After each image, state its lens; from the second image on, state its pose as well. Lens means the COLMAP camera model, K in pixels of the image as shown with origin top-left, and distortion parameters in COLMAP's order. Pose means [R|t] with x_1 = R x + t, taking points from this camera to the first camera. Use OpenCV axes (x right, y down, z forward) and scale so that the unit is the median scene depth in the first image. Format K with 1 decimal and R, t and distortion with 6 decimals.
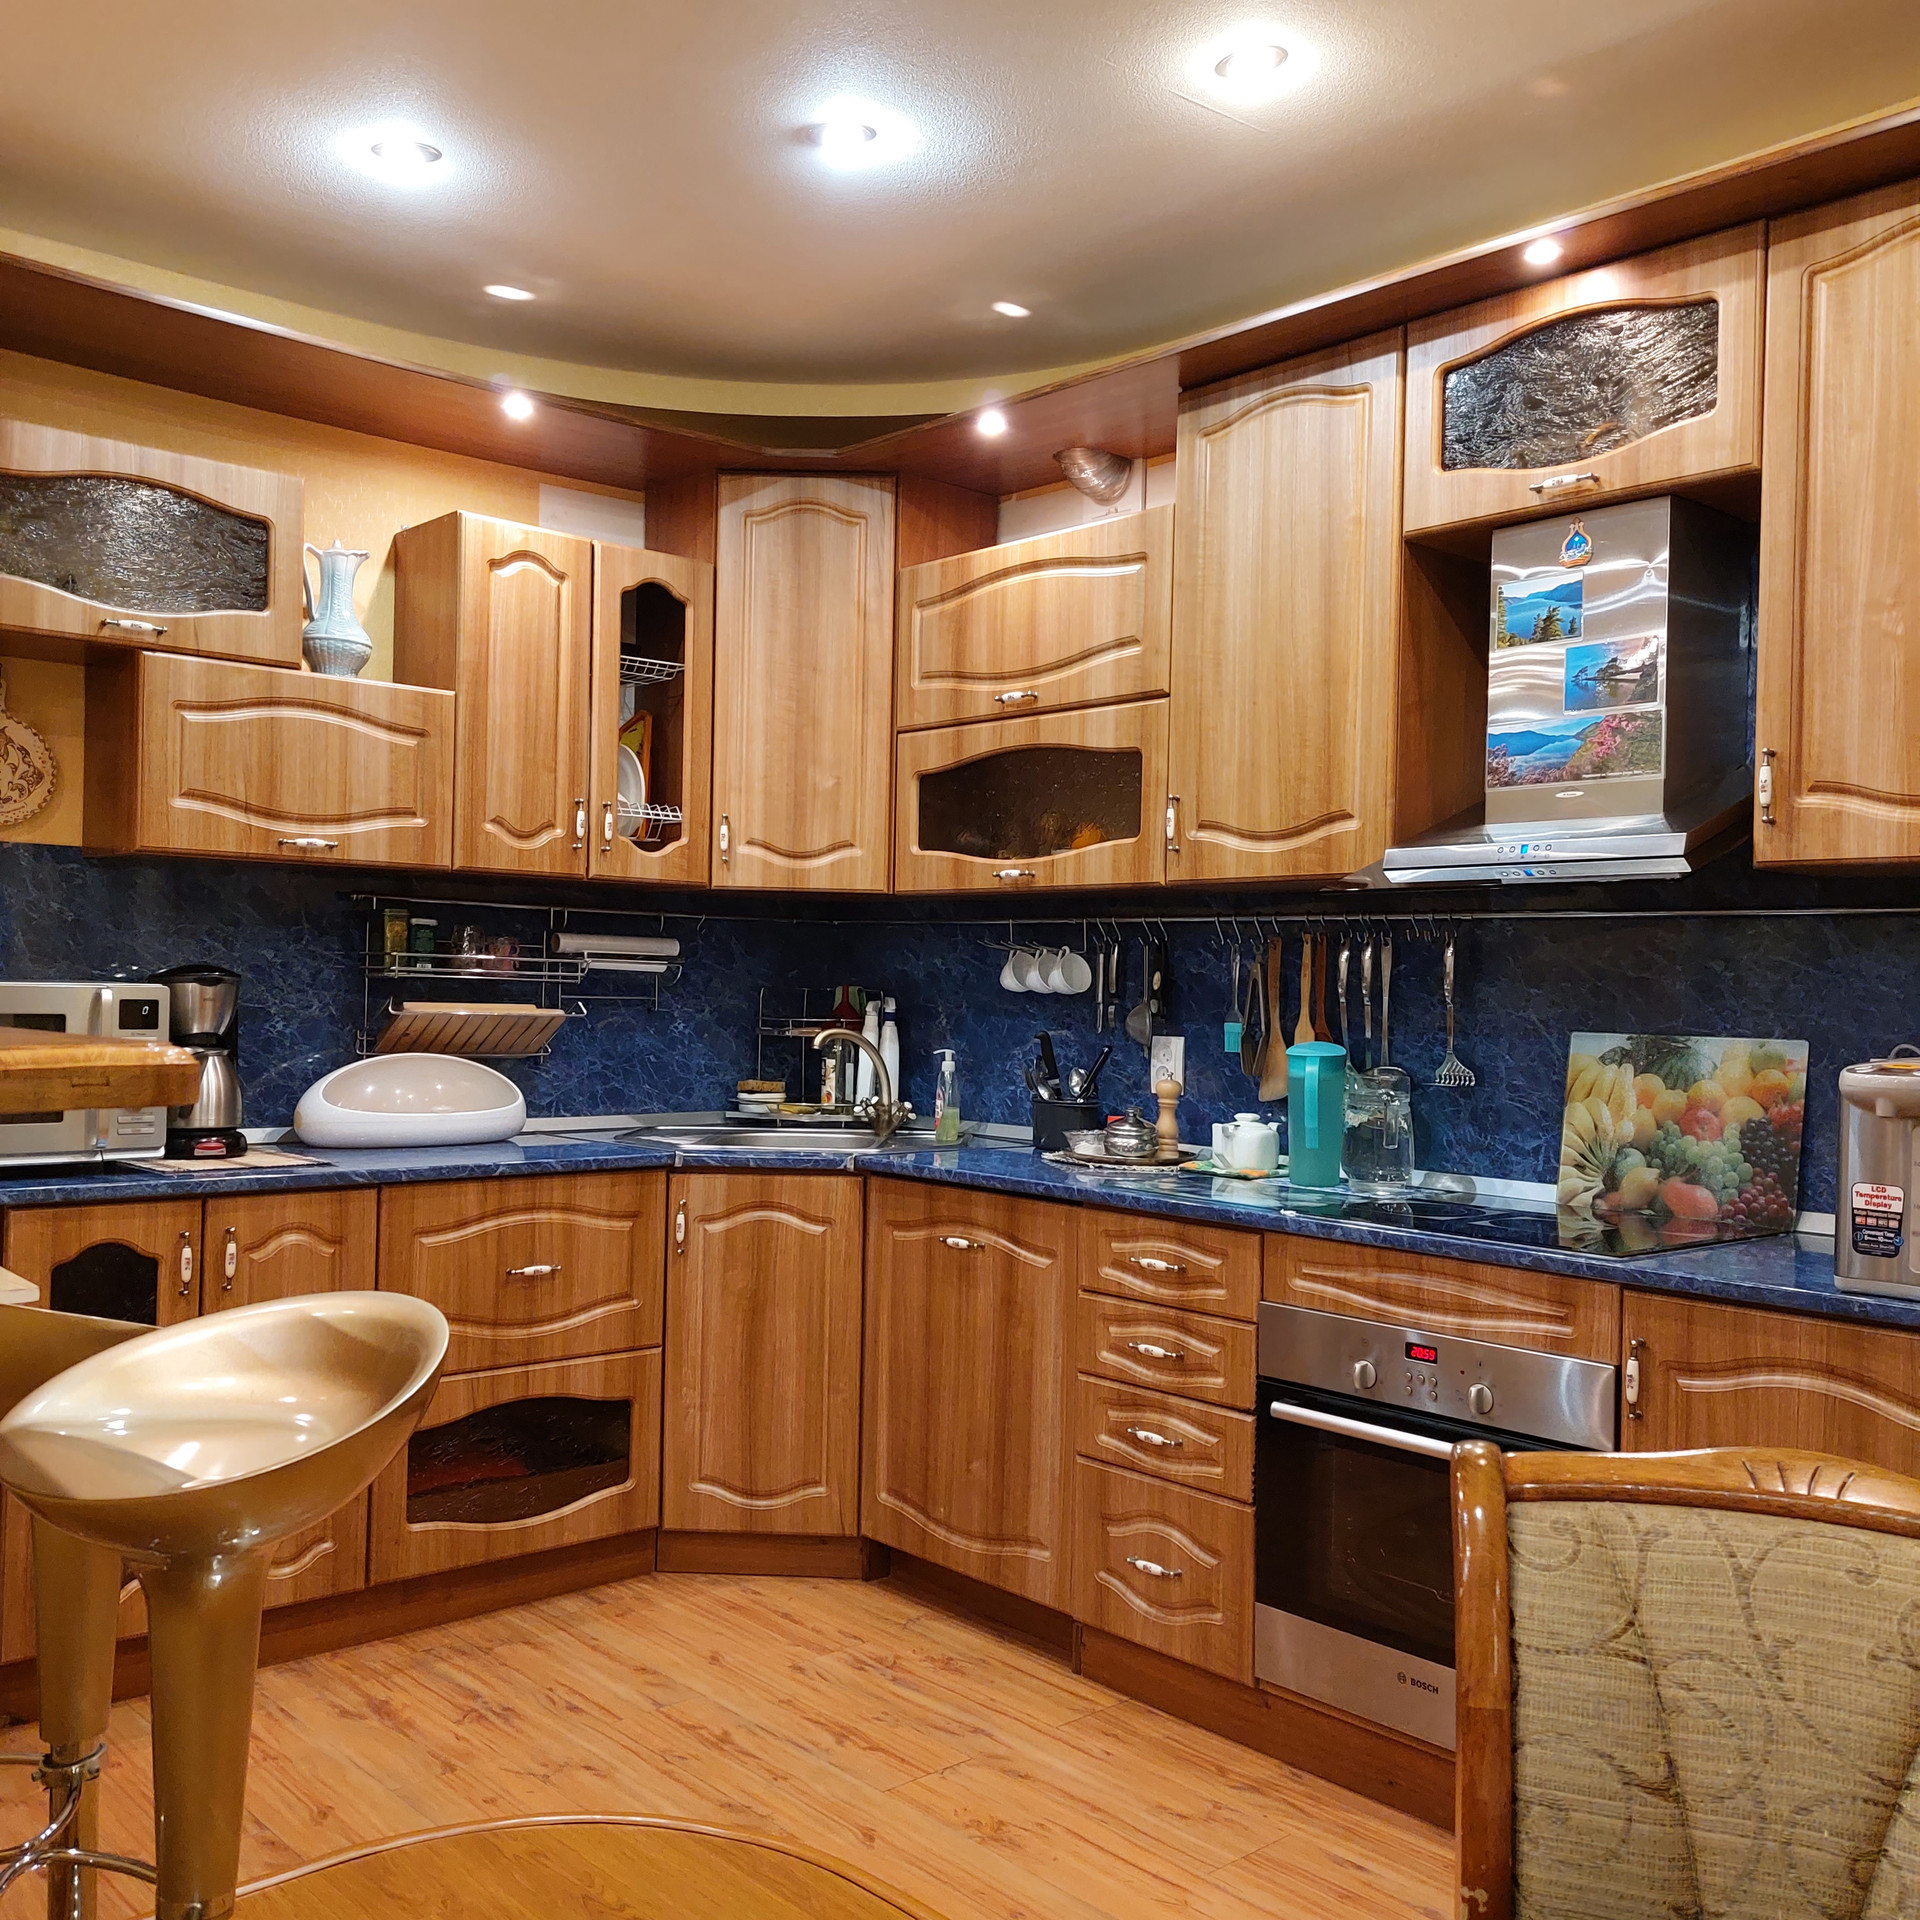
lens RADIAL K [[1815.4, 0, 954.6], [0, 1815.4, 975.9], [0, 0, 1]] dist [0.037483, 0.000000]
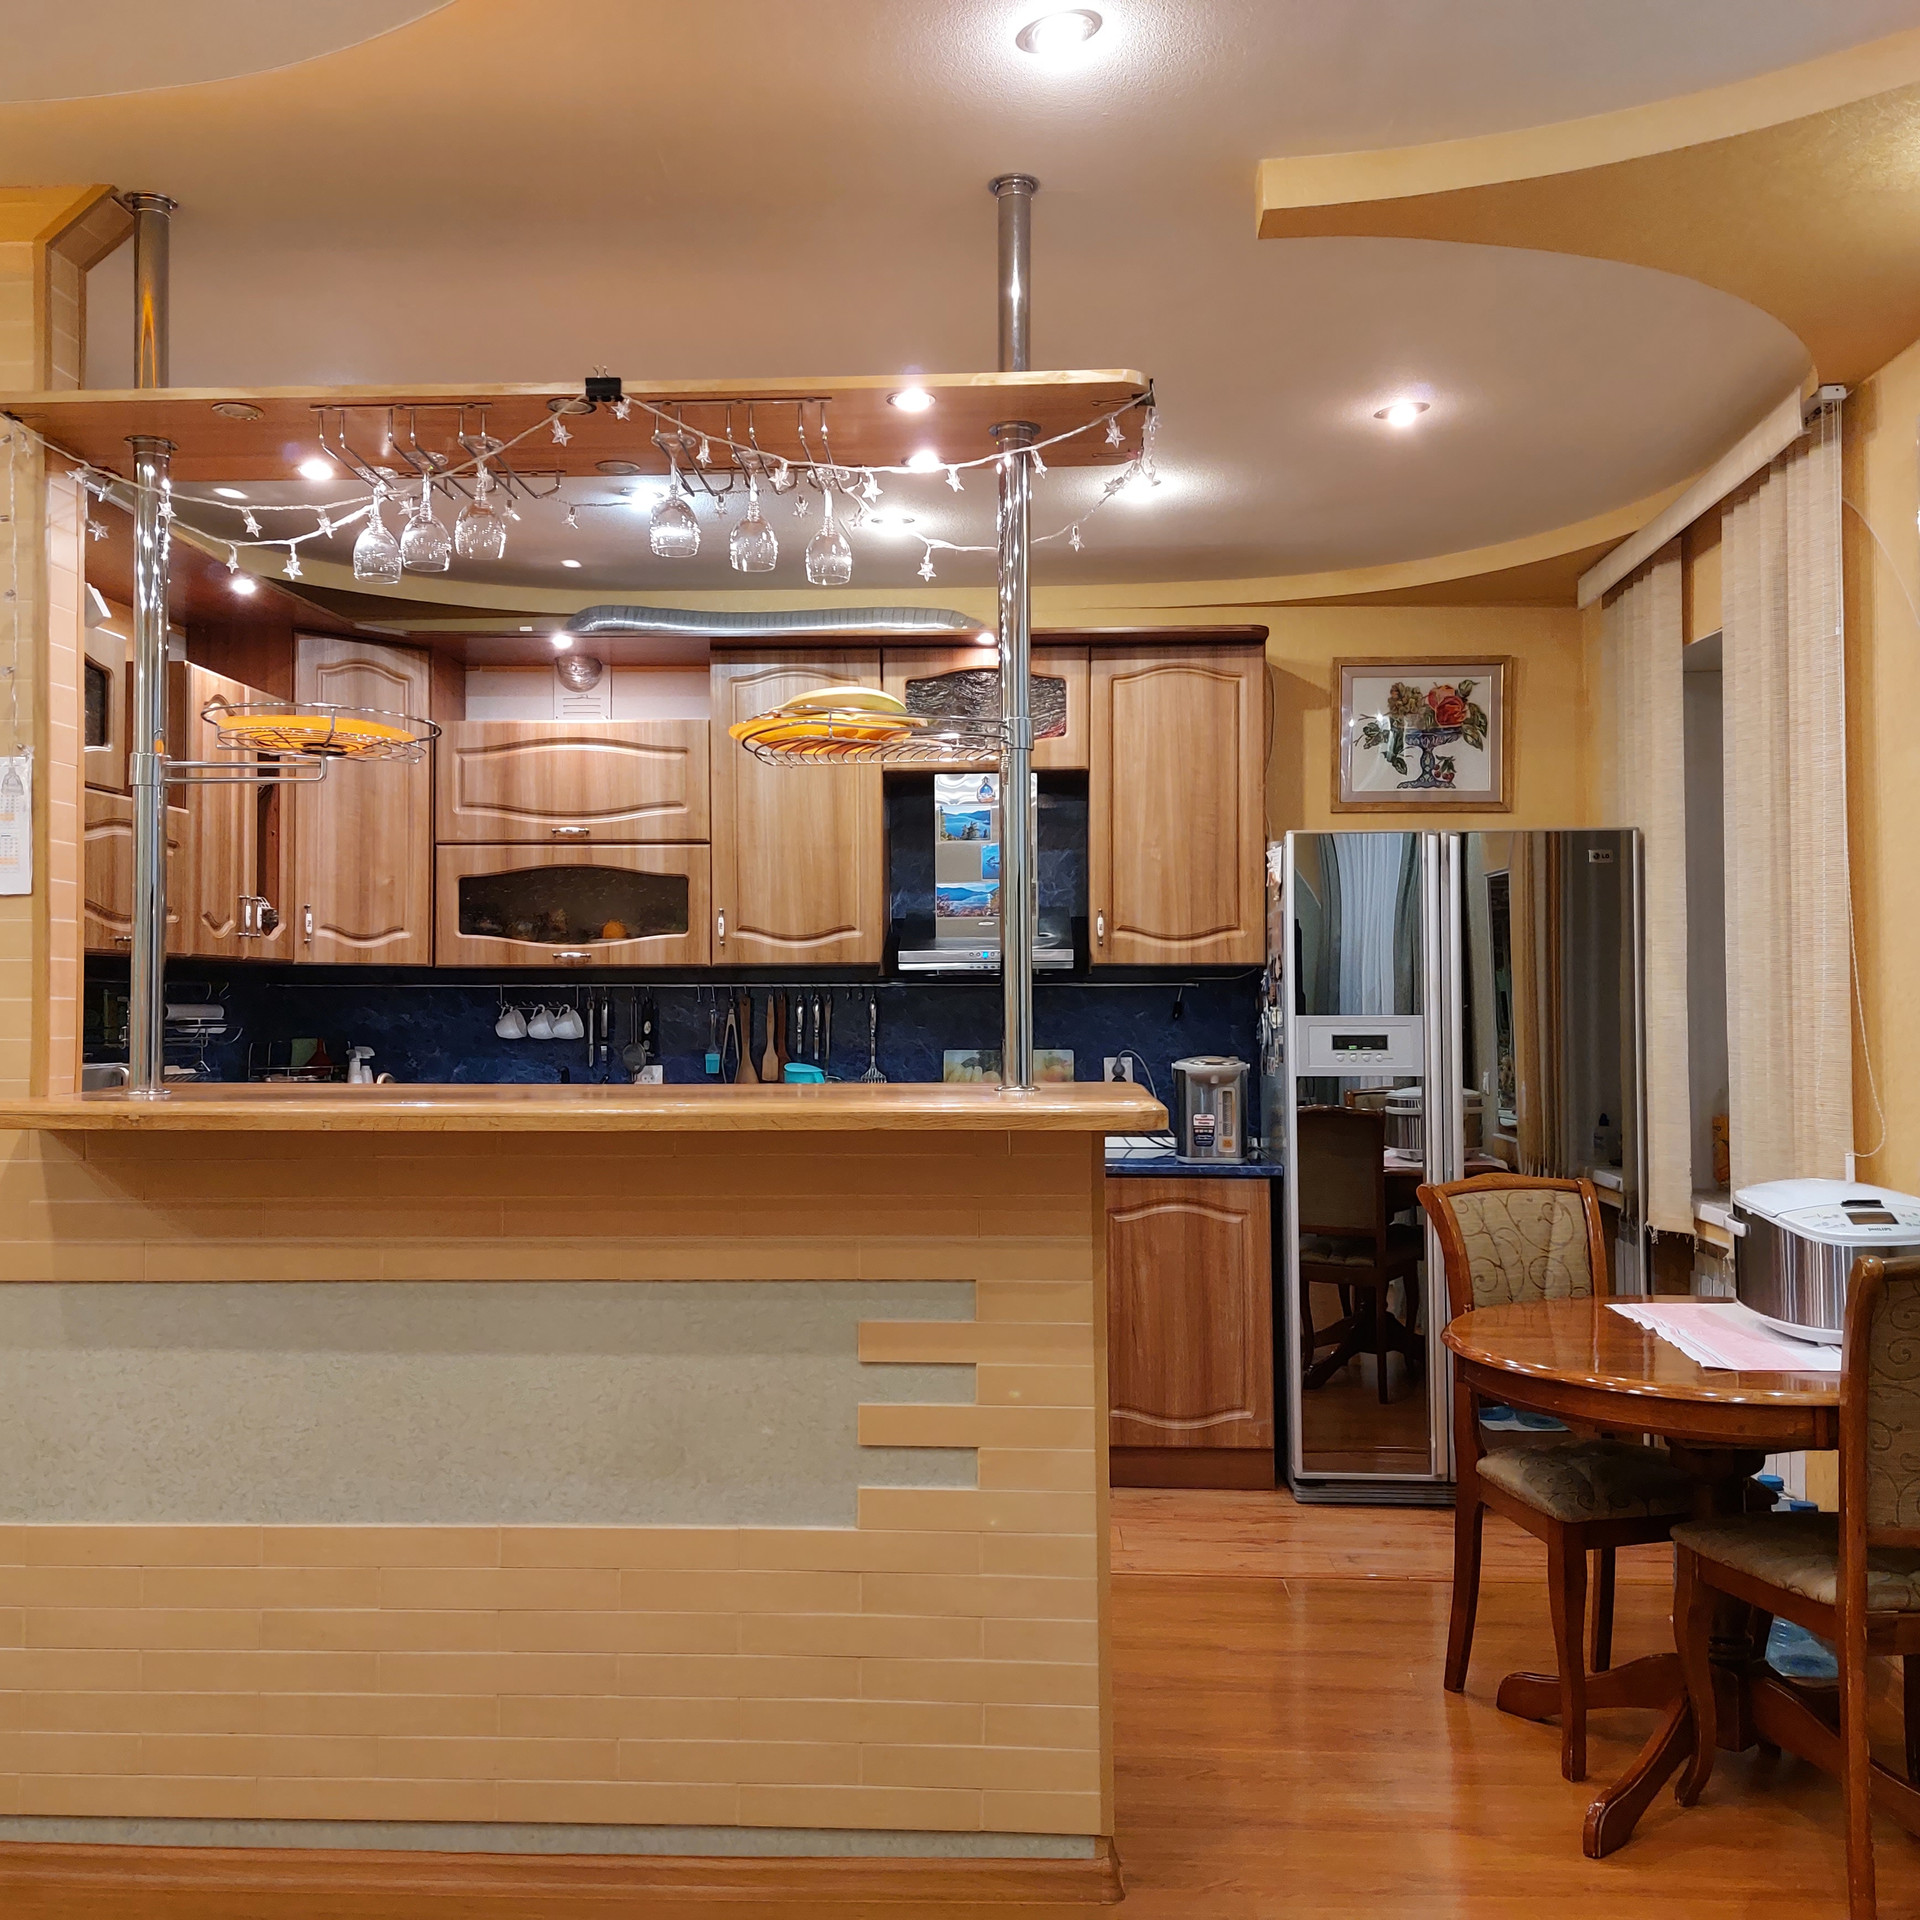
lens RADIAL K [[1815.4, 0, 965.4], [0, 1815.4, 946.9], [0, 0, 1]] dist [0.037483, 0.000000]
pose [[0.711308, -0.004897, 0.702864, -0.797973], [0.015184, 0.999849, -0.008400, -0.049363], [-0.702717, 0.016648, 0.711275, -0.243355]]
